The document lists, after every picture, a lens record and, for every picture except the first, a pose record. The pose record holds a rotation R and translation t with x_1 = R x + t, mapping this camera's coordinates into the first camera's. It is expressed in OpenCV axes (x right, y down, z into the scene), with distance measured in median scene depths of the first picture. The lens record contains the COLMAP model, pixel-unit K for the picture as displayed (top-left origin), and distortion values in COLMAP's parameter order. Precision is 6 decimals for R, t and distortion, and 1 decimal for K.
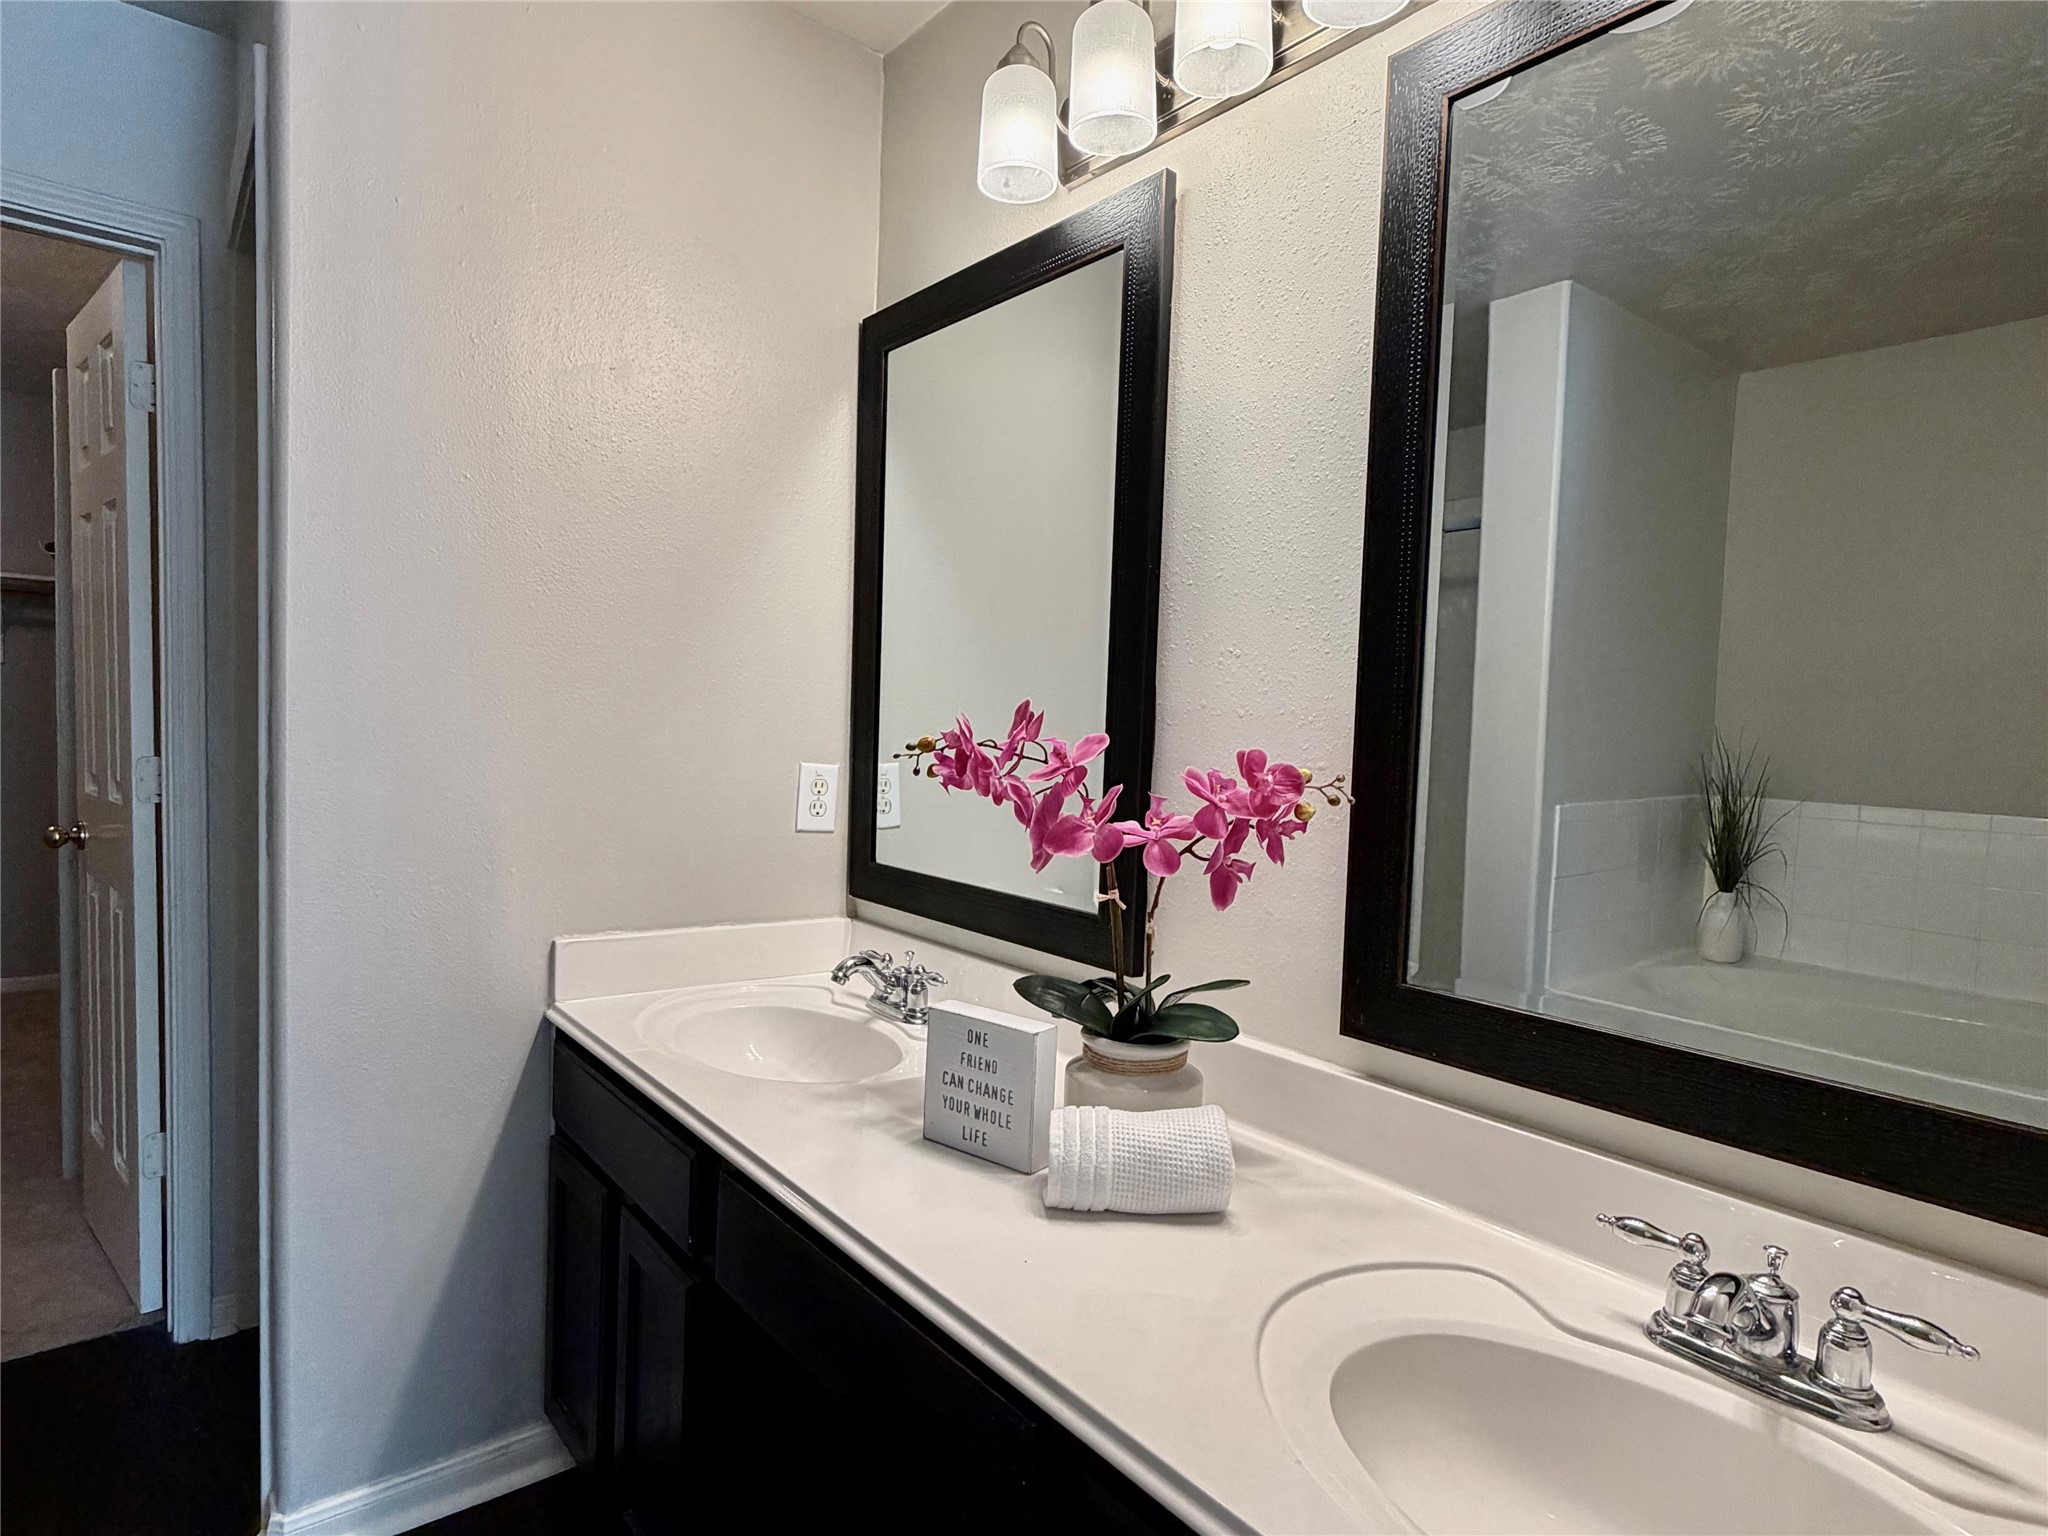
lens RADIAL K [[1086.9, 0, 1023.4], [0, 1086.9, 792.0], [0, 0, 1]] dist [-0.001503, 0.000440]
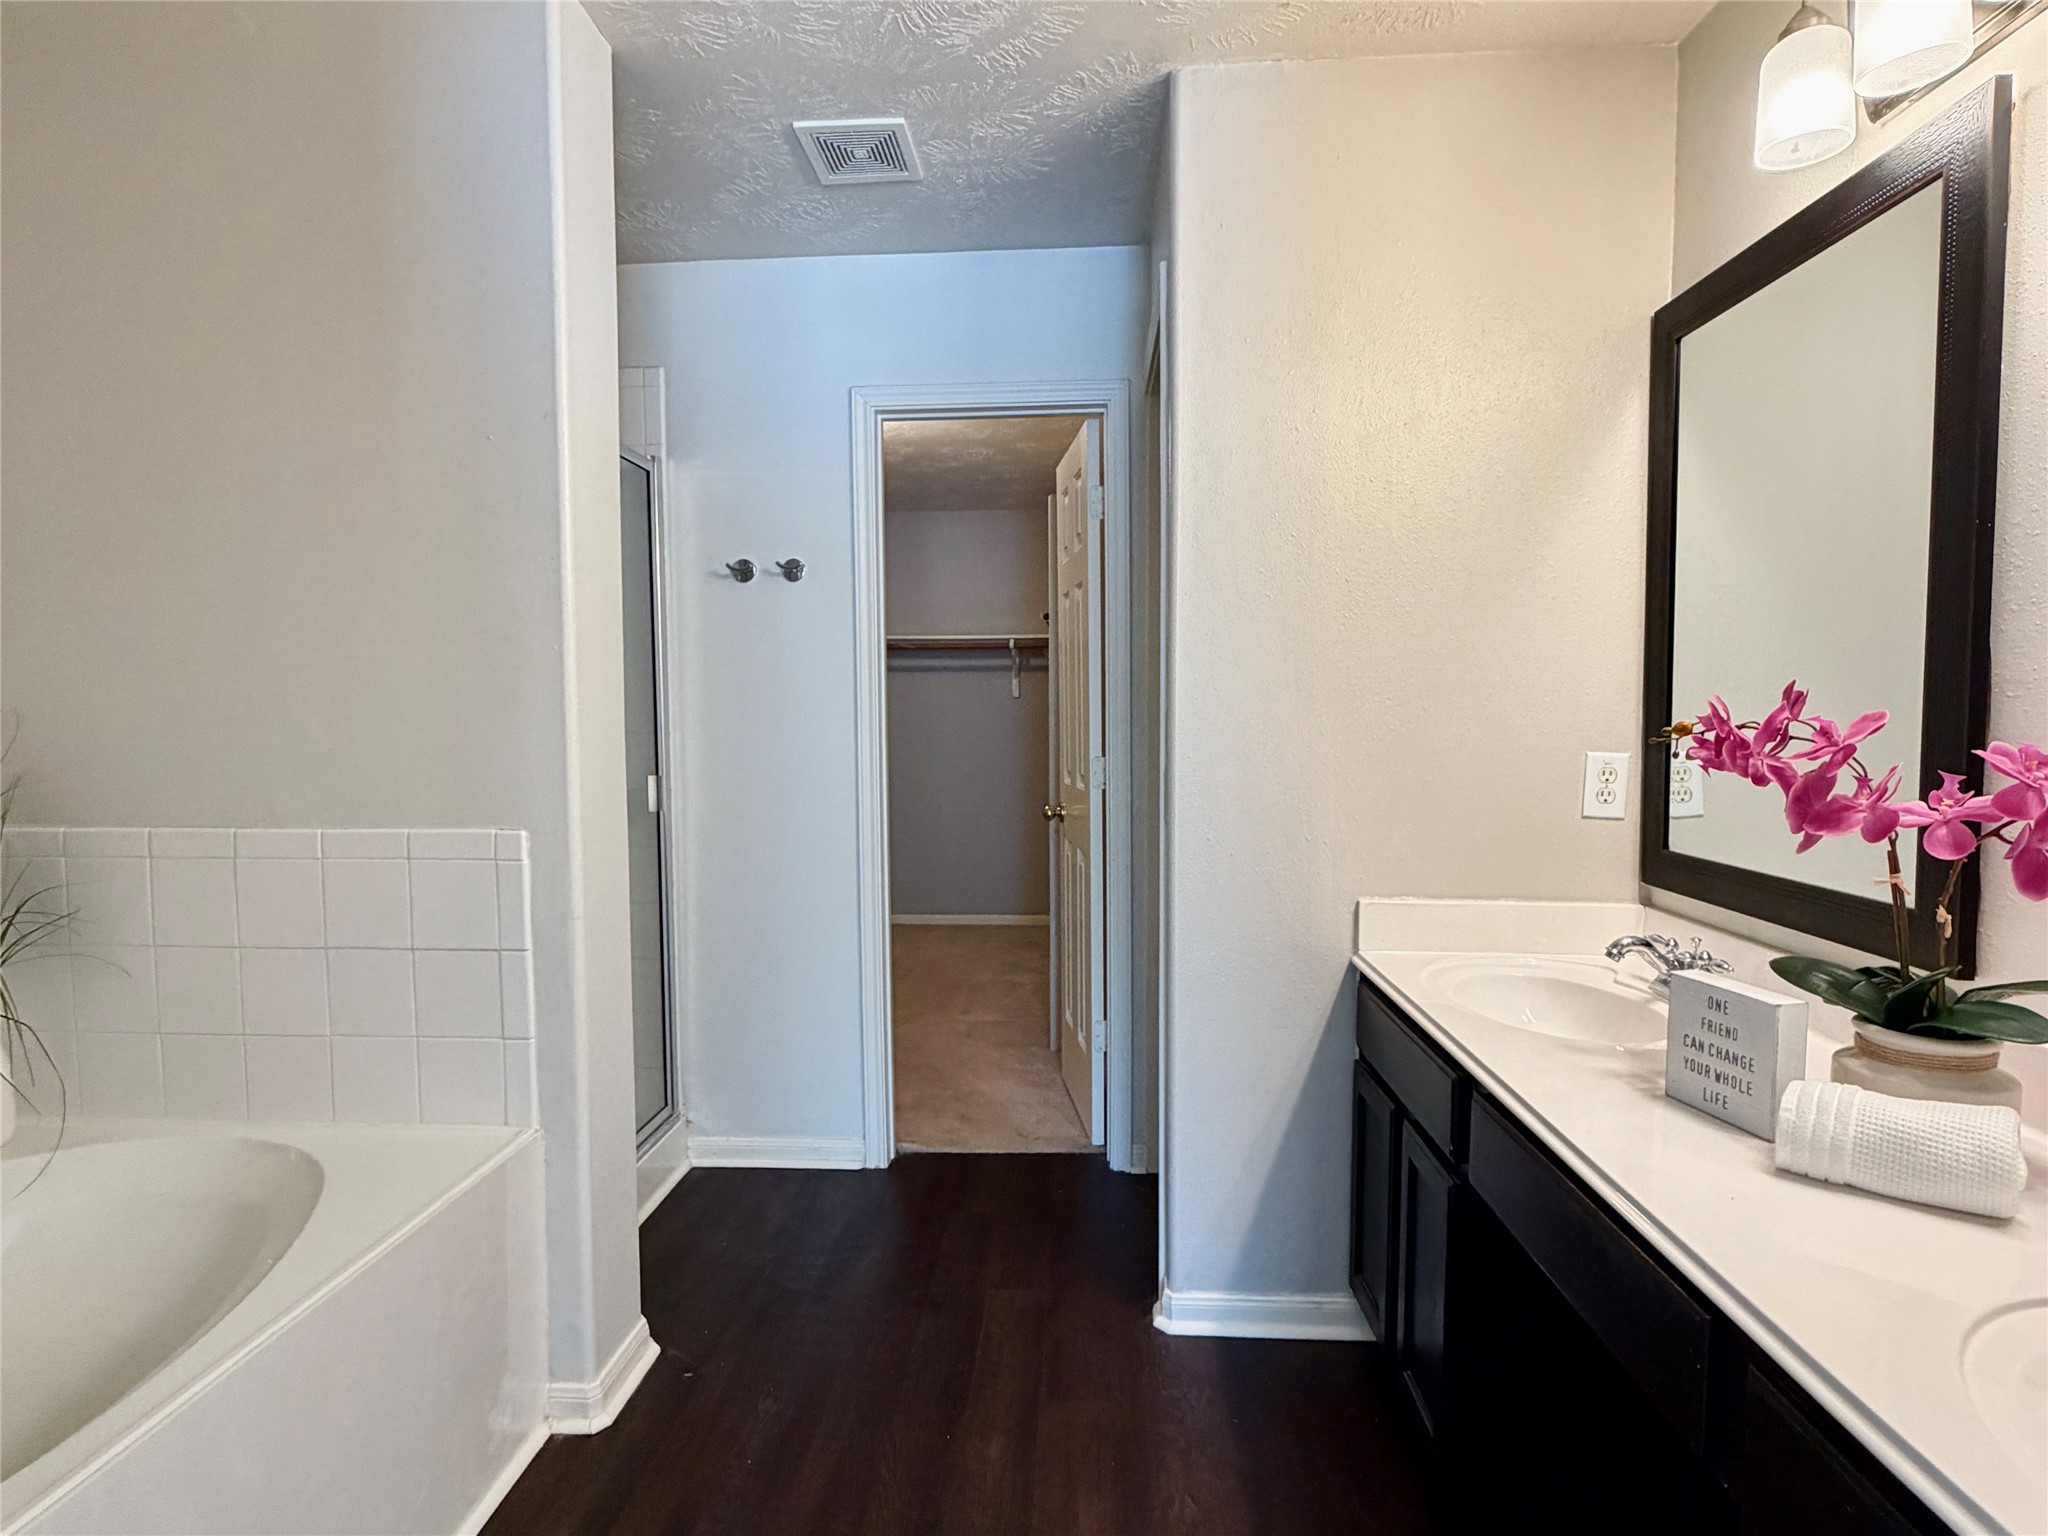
lens RADIAL K [[1086.9, 0, 1023.4], [0, 1086.9, 792.0], [0, 0, 1]] dist [-0.001503, 0.000440]
pose [[0.735577, 0.004515, -0.677426, 0.141019], [-0.005184, 0.999986, 0.001036, 0.018145], [0.677421, 0.002750, 0.735590, -0.185372]]
